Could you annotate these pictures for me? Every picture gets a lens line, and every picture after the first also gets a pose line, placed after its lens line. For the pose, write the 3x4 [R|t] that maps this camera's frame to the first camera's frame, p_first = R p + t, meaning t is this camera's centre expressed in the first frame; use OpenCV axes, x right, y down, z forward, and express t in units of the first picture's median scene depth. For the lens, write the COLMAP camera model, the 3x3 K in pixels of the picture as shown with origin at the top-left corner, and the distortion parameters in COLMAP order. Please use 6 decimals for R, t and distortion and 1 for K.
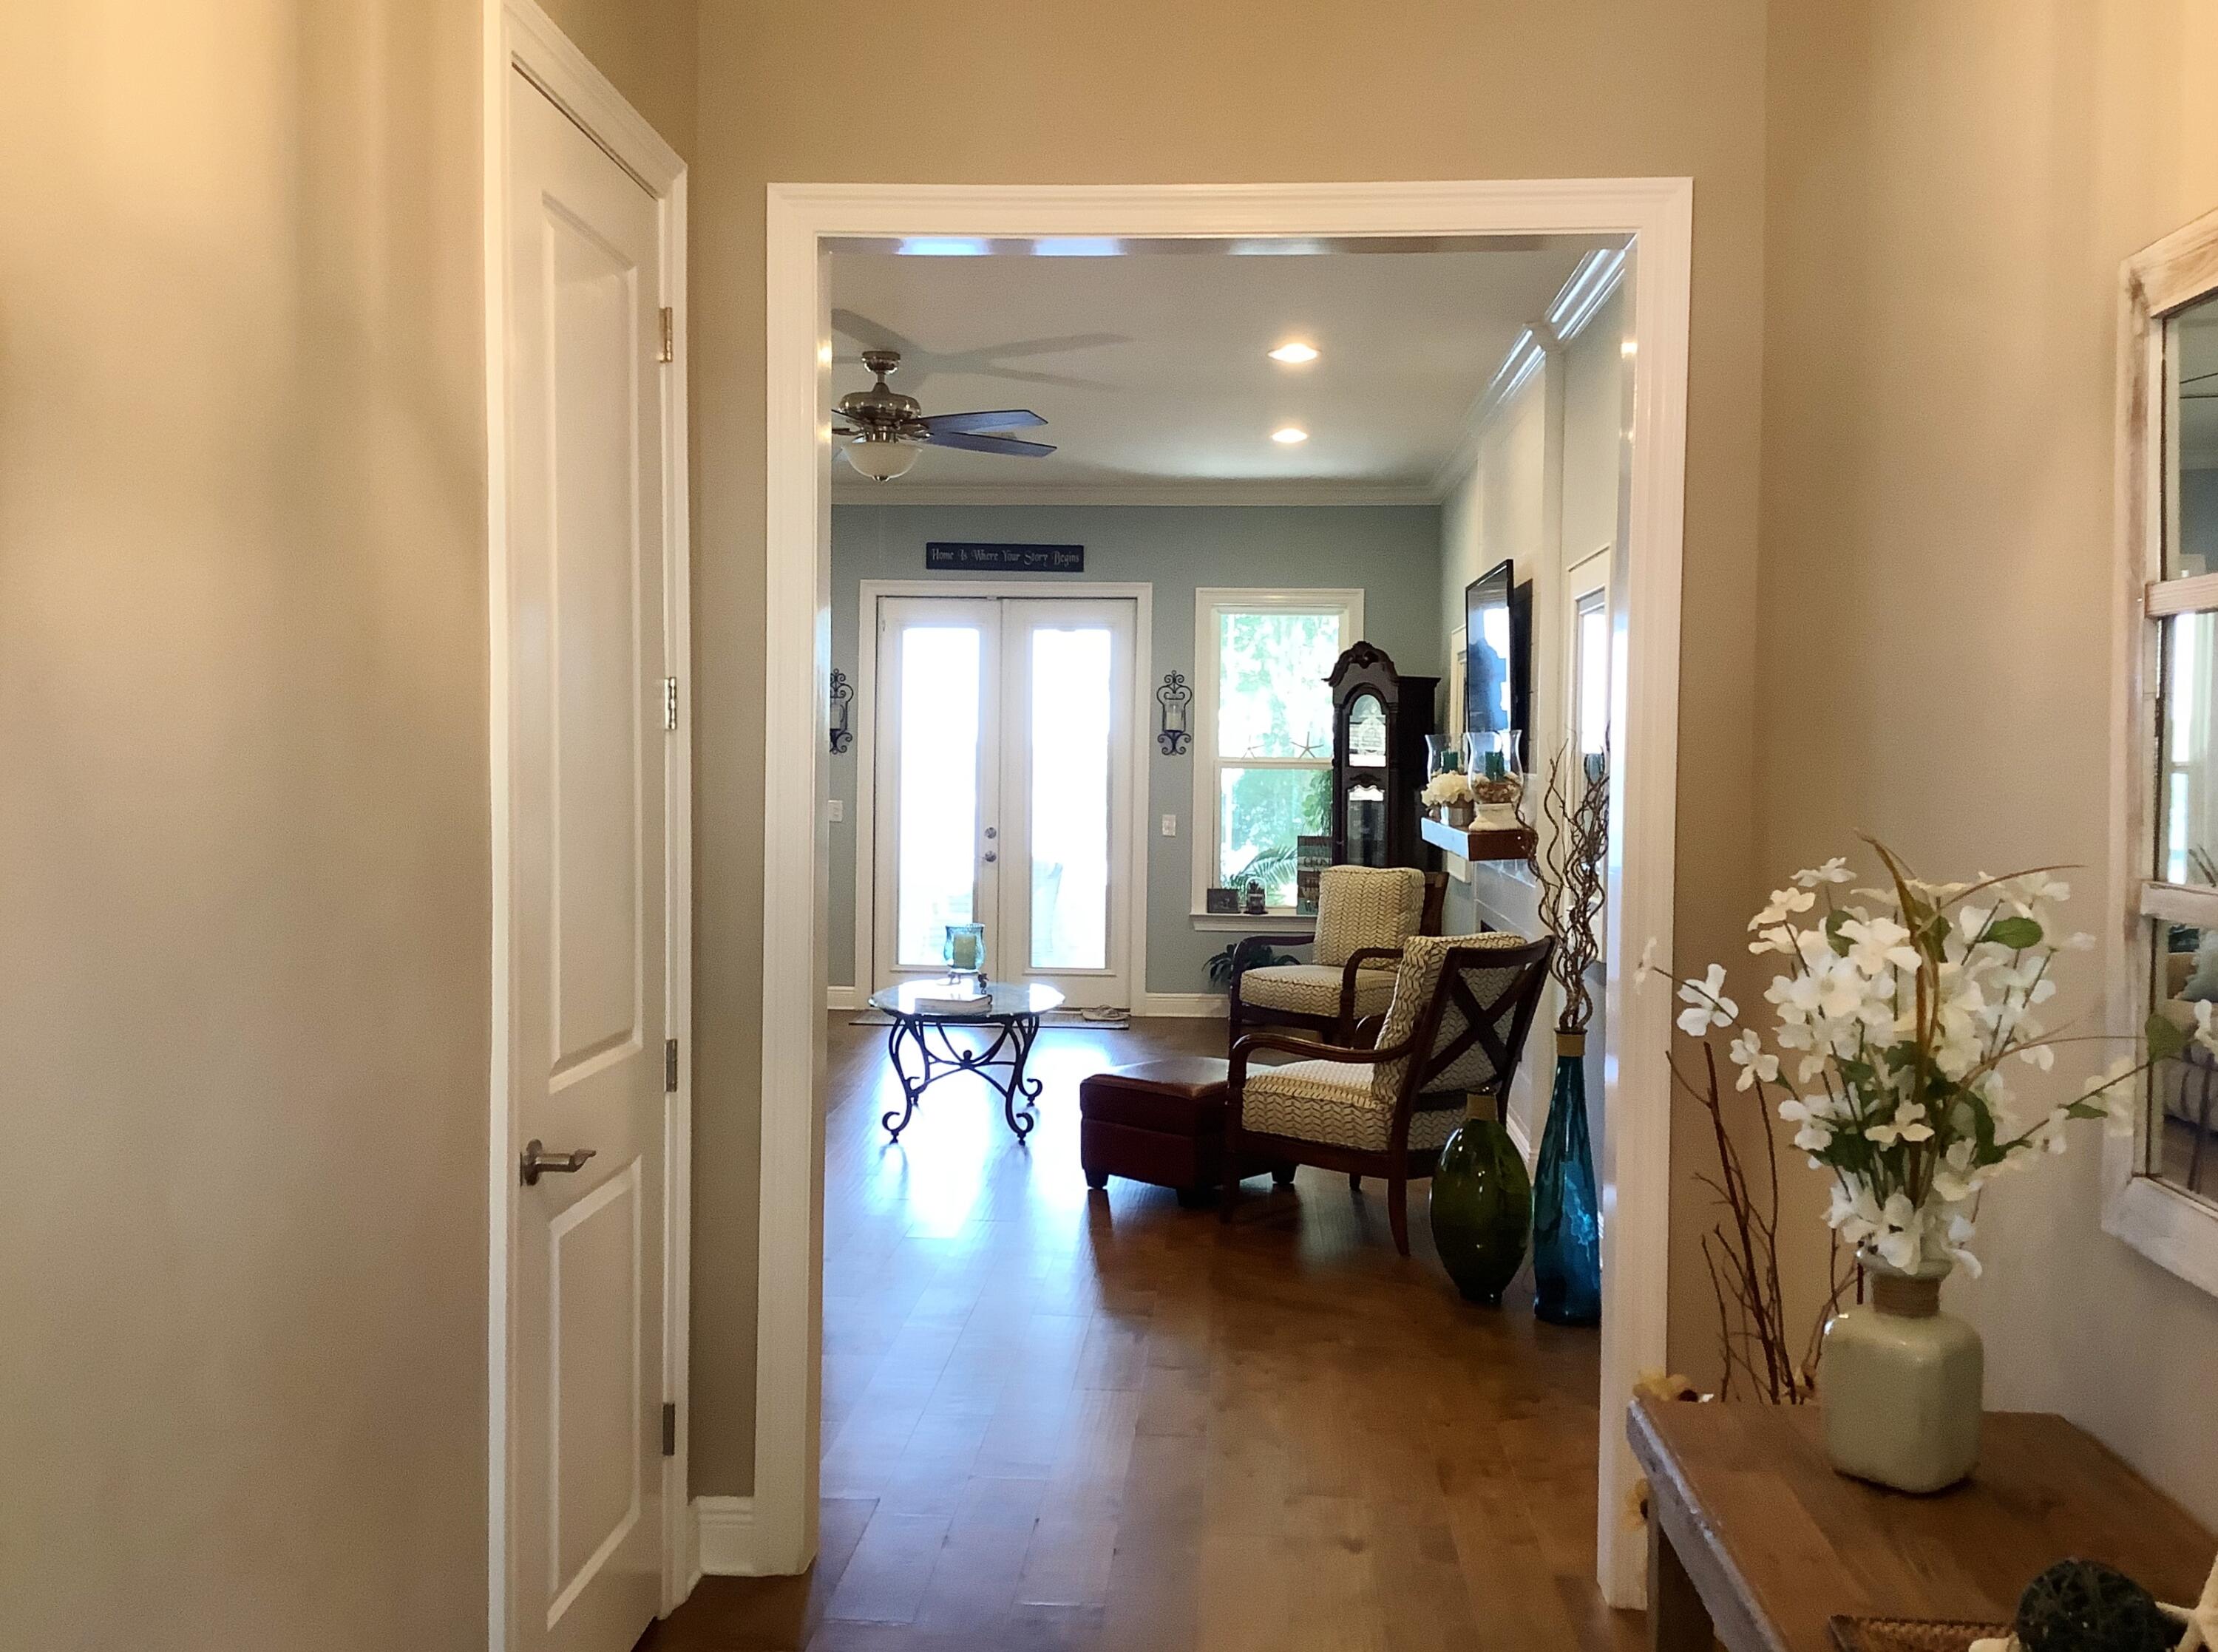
lens RADIAL K [[1992.2, 0, 1118.8], [0, 1992.2, 823.2], [0, 0, 1]] dist [0.132065, -0.265357]
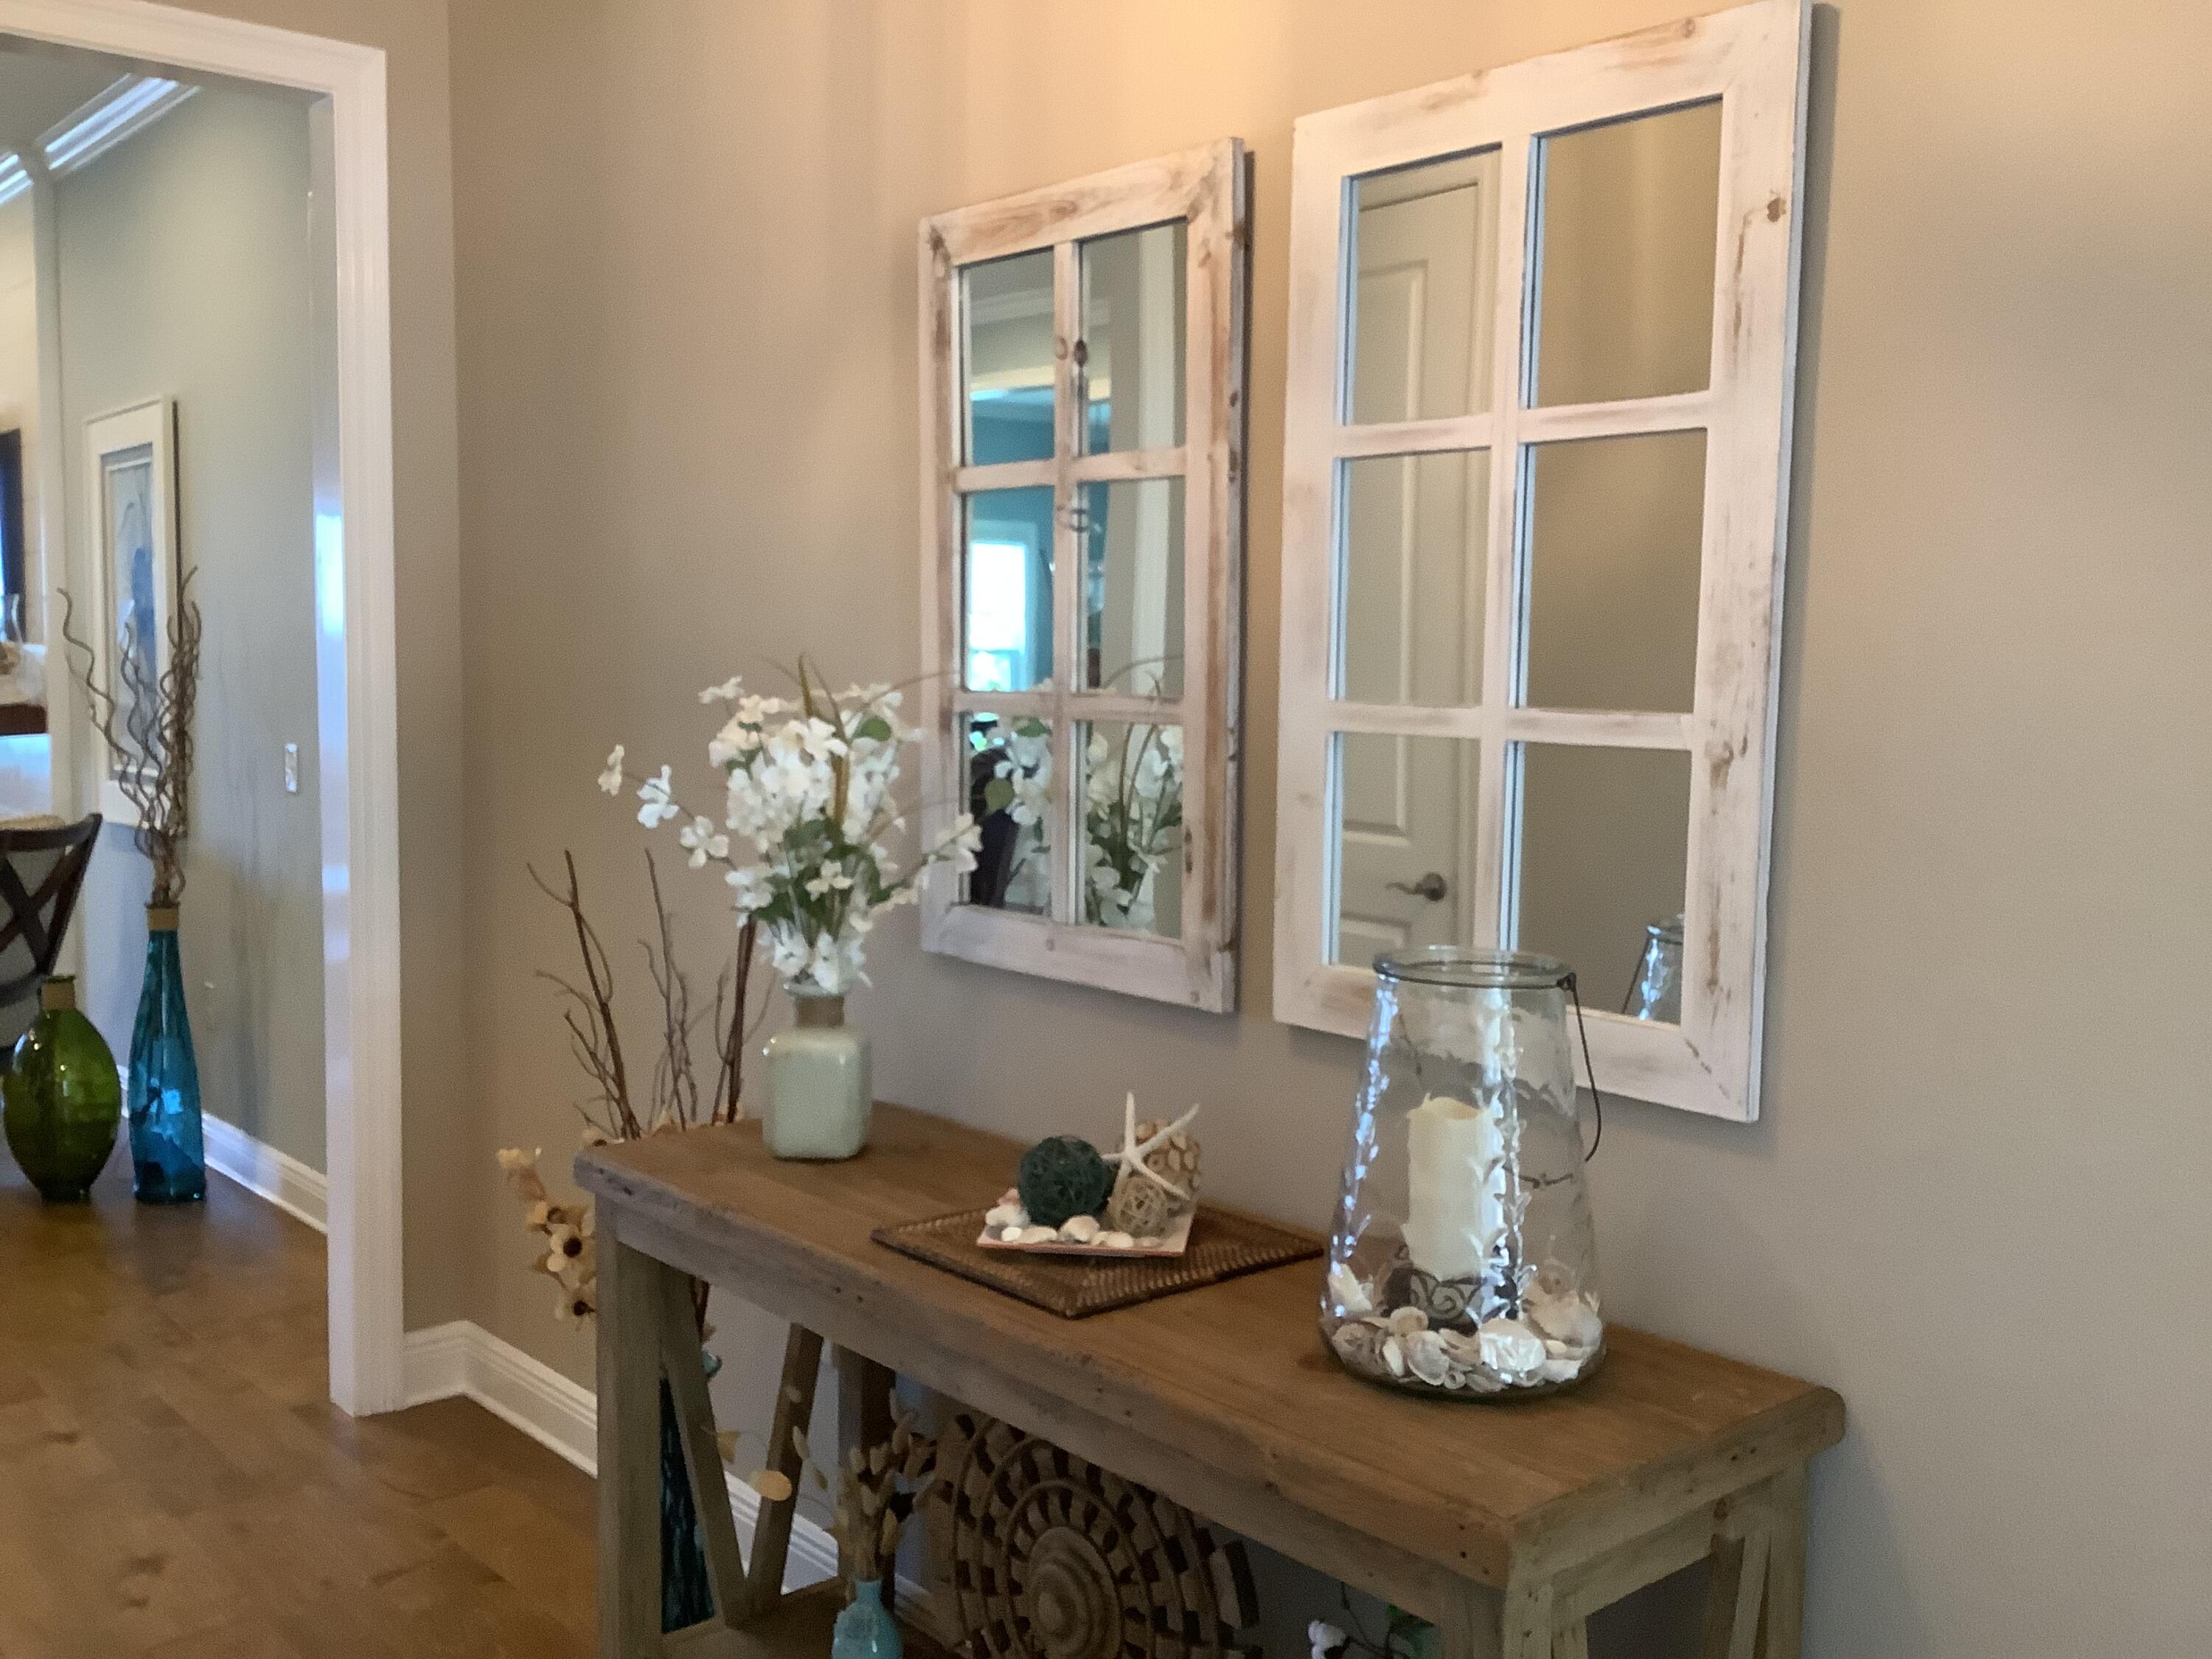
lens RADIAL K [[1977.1, 0, 1126.7], [0, 1977.1, 819.8], [0, 0, 1]] dist [0.109370, -0.201696]
pose [[0.707667, -0.057804, 0.704178, -0.352716], [0.020001, 0.997887, 0.061814, 0.036136], [-0.706263, -0.029660, 0.707328, -0.026881]]
